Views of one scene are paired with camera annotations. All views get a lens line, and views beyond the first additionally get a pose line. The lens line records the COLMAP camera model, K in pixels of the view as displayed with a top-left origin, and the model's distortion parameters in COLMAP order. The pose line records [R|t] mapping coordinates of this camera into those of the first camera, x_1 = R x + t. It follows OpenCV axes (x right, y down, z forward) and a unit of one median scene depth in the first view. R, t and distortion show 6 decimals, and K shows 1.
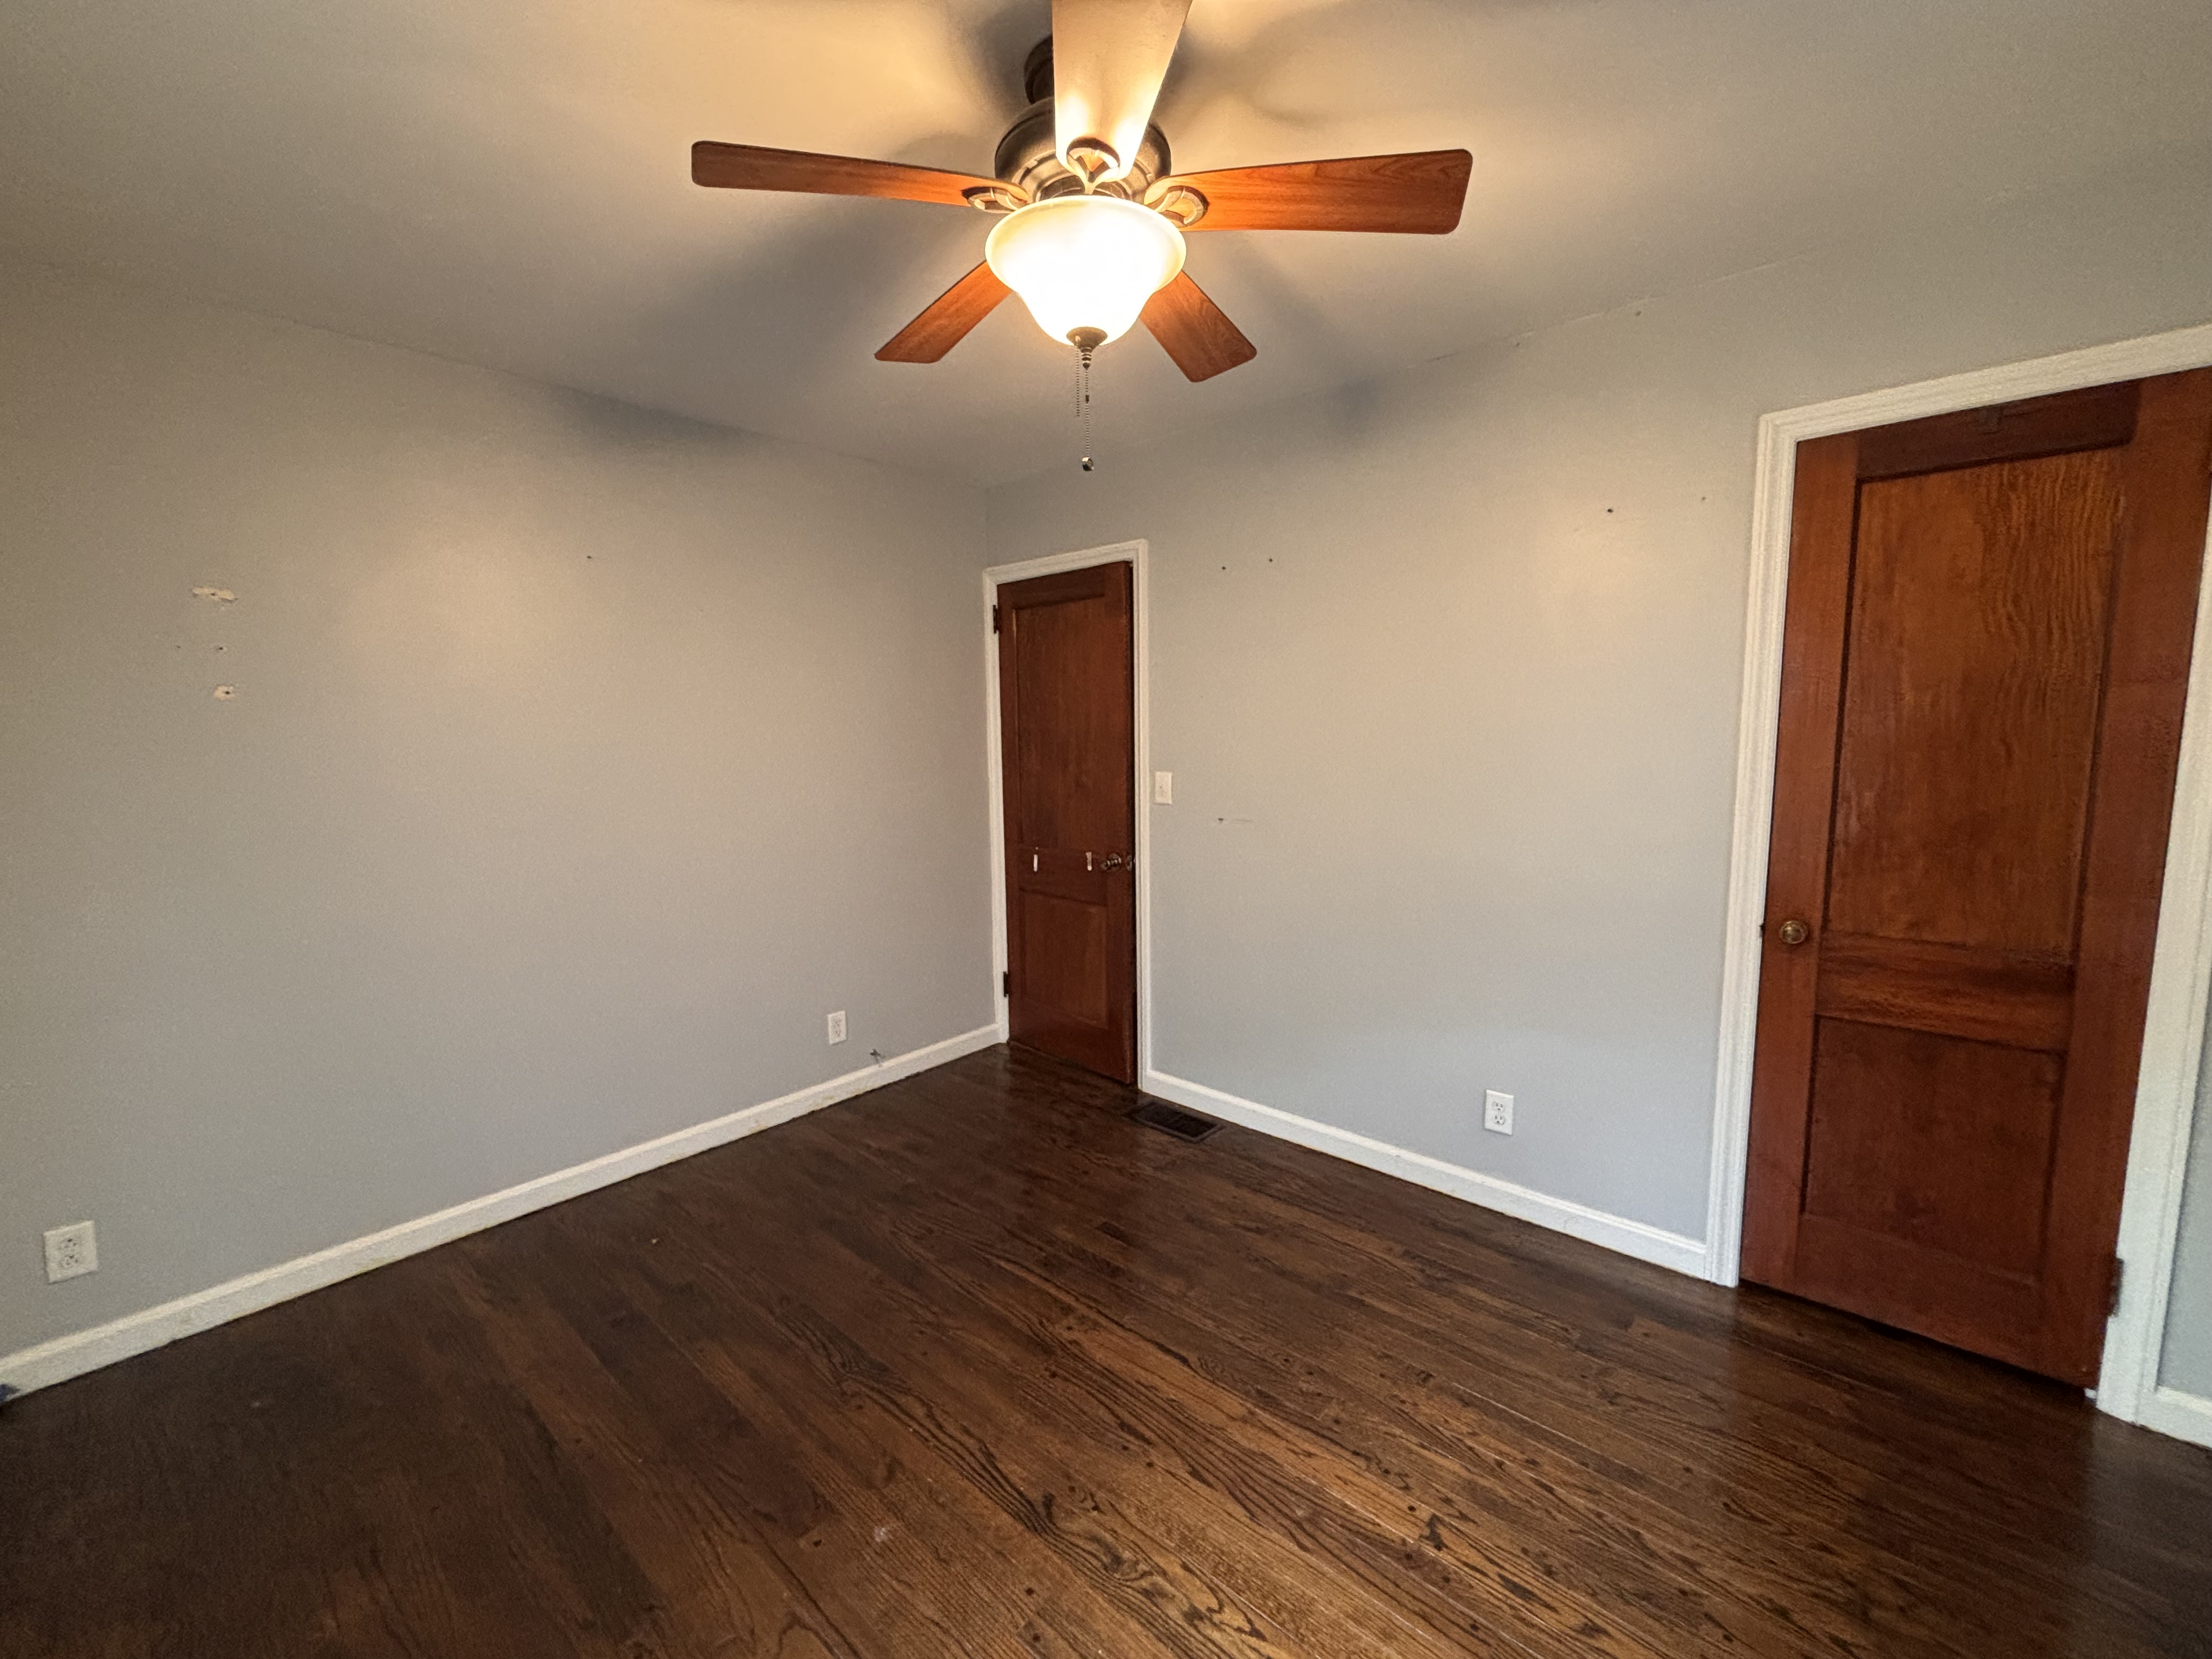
lens RADIAL K [[893.7, 0, 1106.7], [0, 893.7, 828.2], [0, 0, 1]] dist [-0.001435, 0.000878]
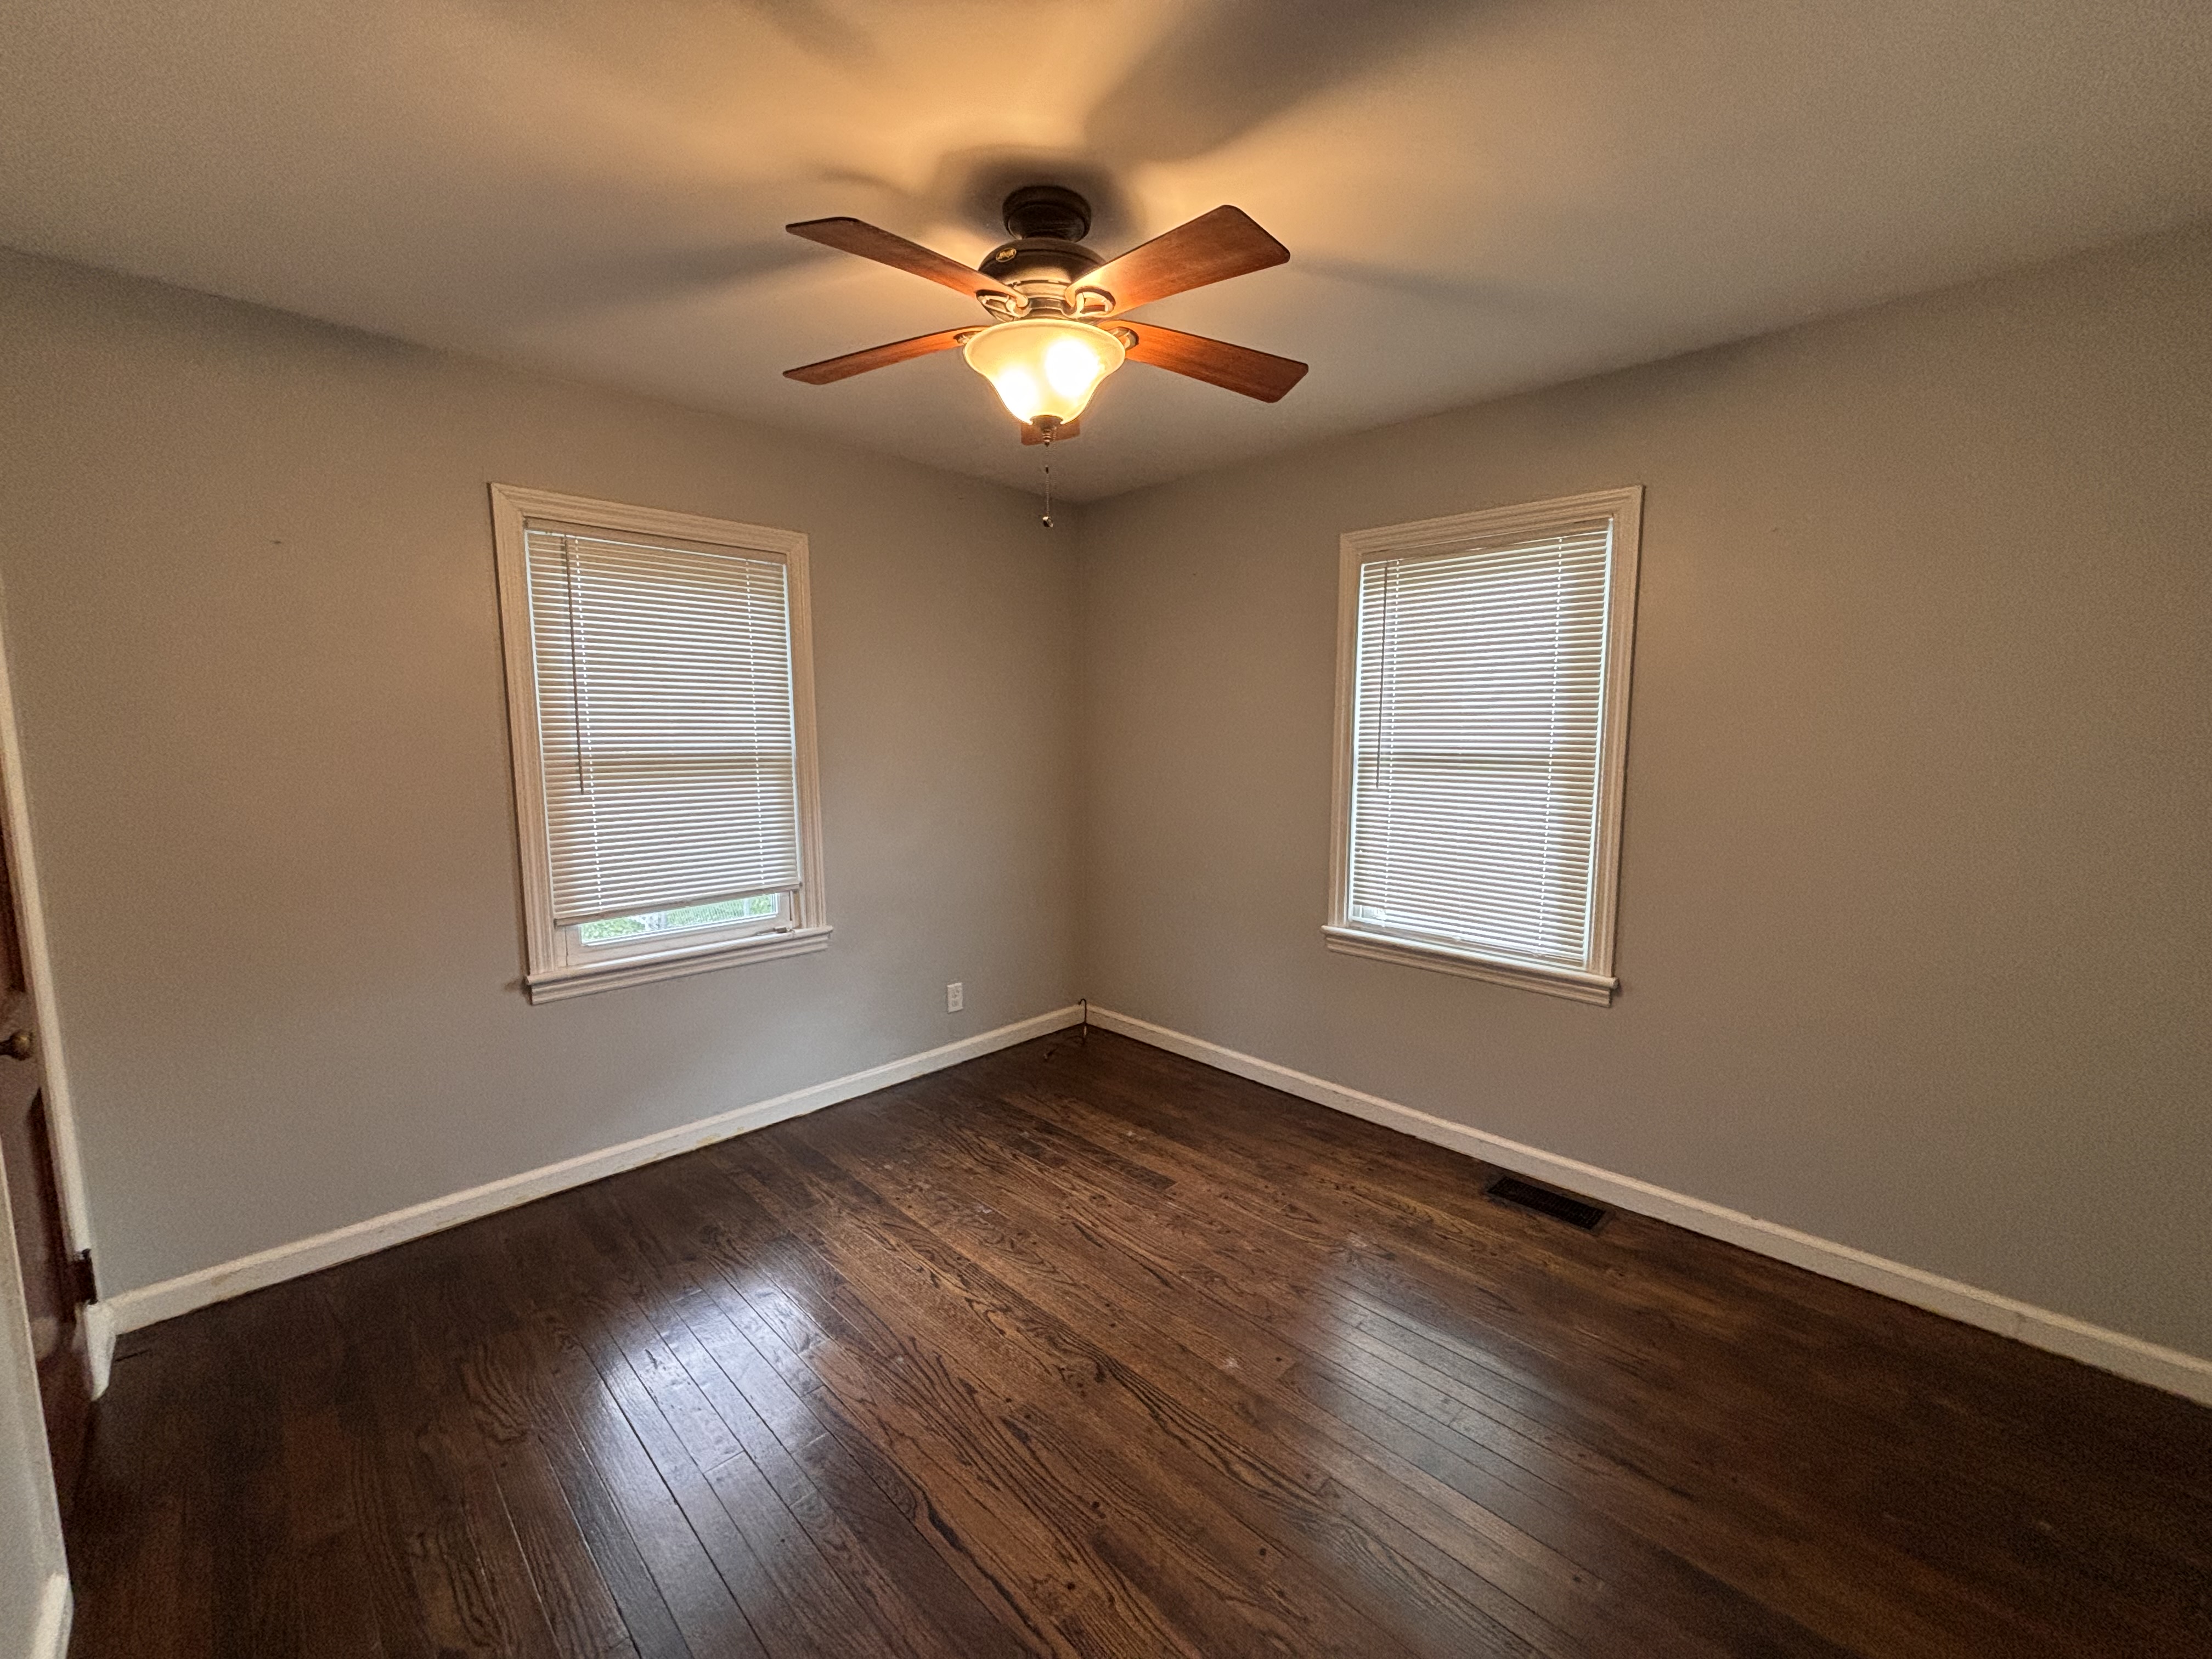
lens RADIAL K [[893.7, 0, 1096.8], [0, 893.7, 841.5], [0, 0, 1]] dist [-0.001435, 0.000878]
pose [[-0.997399, 0.014436, 0.070622, -0.140928], [0.031284, 0.969351, 0.243680, -0.212194], [-0.064939, 0.245255, -0.967281, 1.797223]]
